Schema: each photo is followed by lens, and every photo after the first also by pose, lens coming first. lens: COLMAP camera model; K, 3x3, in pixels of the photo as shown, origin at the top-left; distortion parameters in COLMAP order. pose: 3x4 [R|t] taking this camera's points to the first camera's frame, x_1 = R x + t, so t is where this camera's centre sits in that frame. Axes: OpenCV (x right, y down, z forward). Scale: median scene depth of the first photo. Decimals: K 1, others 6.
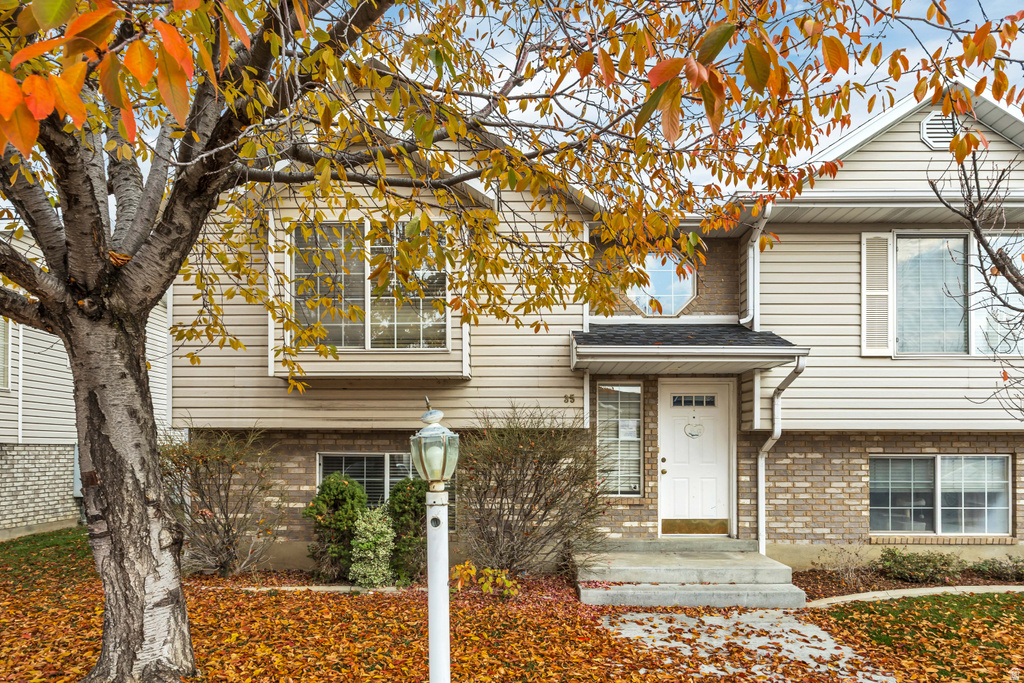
lens RADIAL K [[560.7, 0, 512.8], [0, 560.7, 378.9], [0, 0, 1]] dist [0.000676, 0.000056]
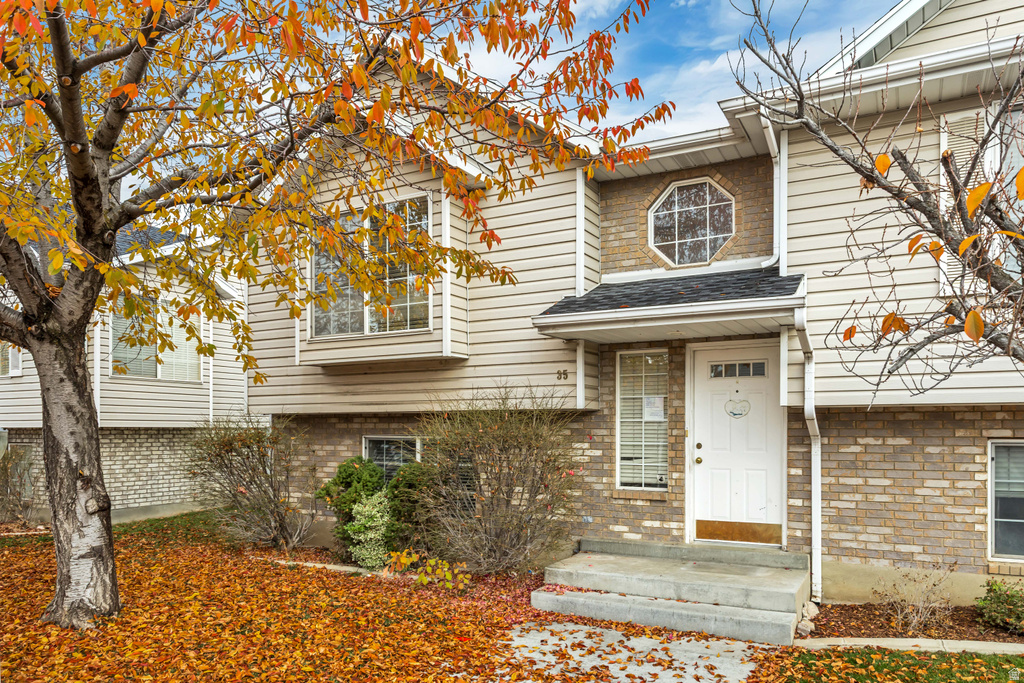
lens RADIAL K [[675.4, 0, 512.0], [0, 675.4, 341.5], [0, 0, 1]] dist [0.000217, 0.000270]
pose [[0.893854, -0.061628, -0.444102, 0.502655], [0.060165, 0.998037, -0.017401, -0.002890], [0.444303, -0.011165, 0.895807, 0.026075]]
